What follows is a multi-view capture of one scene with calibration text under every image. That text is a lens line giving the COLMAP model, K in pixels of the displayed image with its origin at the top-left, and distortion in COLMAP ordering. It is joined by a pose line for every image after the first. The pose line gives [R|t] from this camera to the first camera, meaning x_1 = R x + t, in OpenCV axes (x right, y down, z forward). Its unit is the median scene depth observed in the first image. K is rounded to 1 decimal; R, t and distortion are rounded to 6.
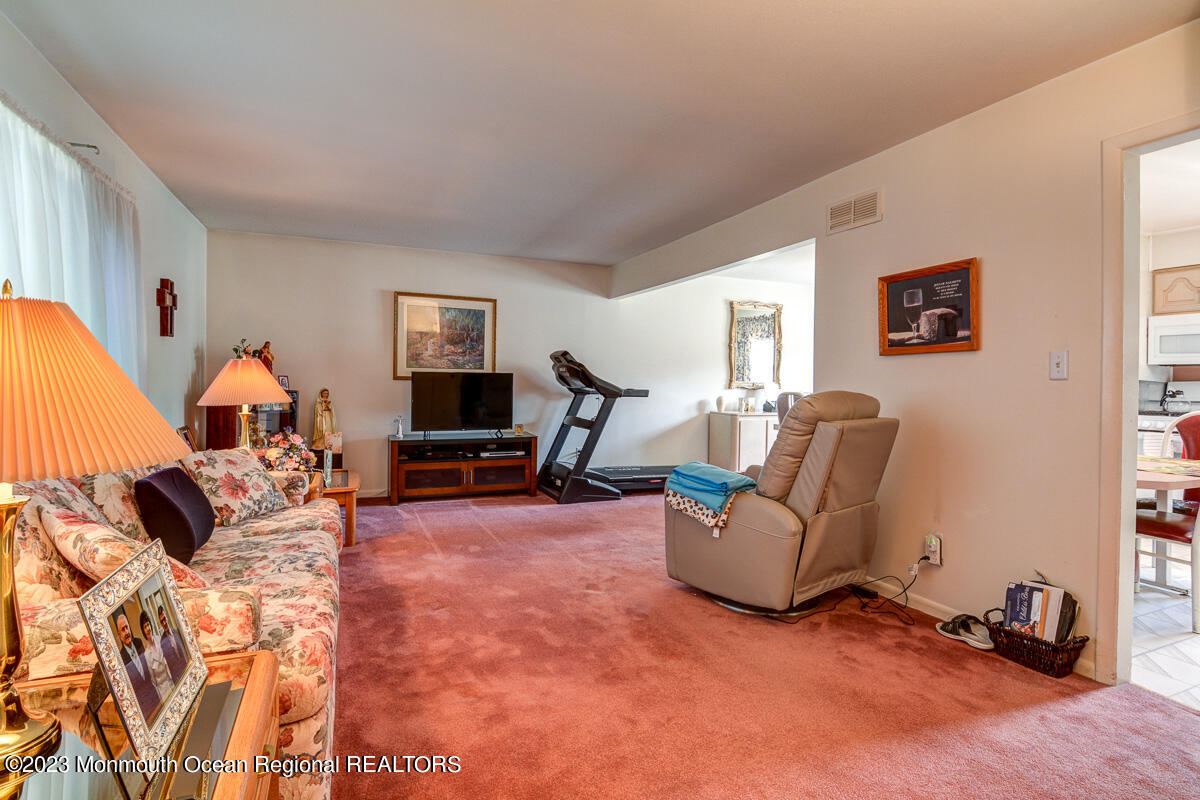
lens RADIAL K [[583.8, 0, 597.8], [0, 583.8, 399.1], [0, 0, 1]] dist [-0.008118, -0.003000]
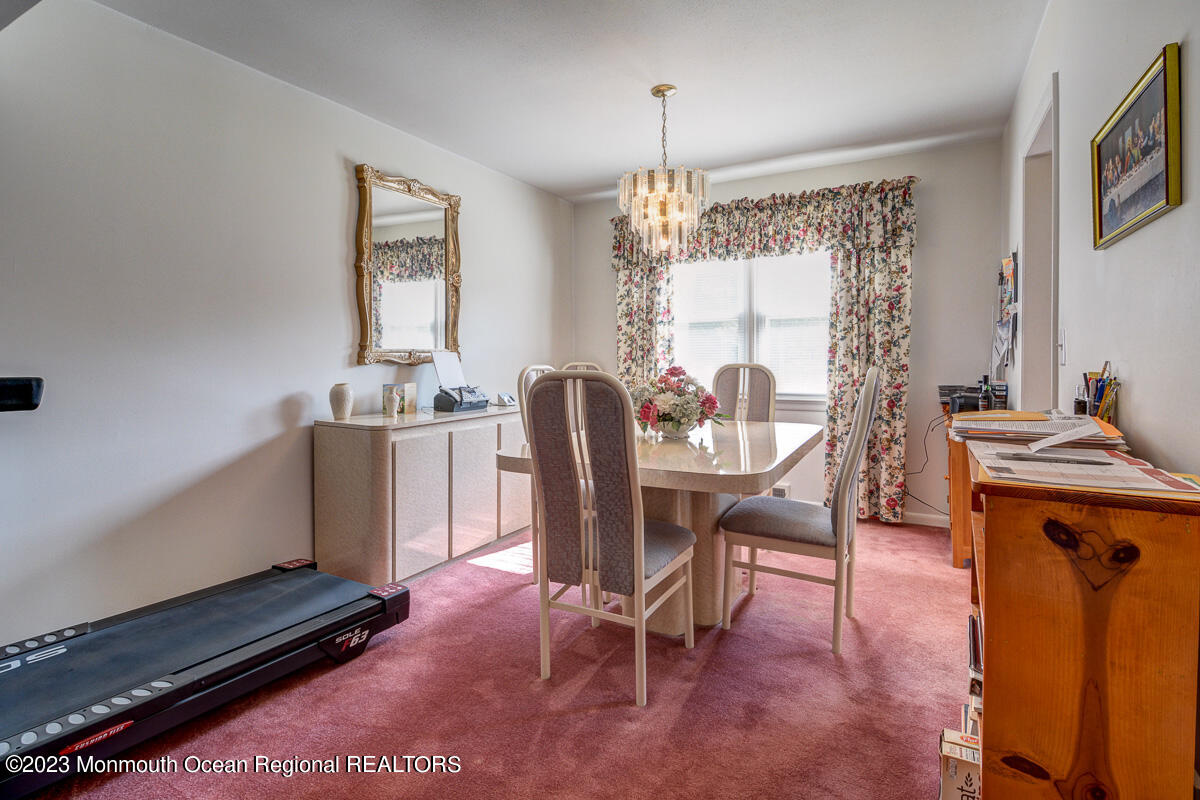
lens RADIAL K [[583.8, 0, 574.9], [0, 583.8, 363.5], [0, 0, 1]] dist [-0.008118, -0.003000]
pose [[0.812687, -0.023739, 0.582217, 0.102724], [0.033393, 0.999425, -0.005863, -0.010721], [-0.581743, 0.024207, 0.813013, 0.553588]]
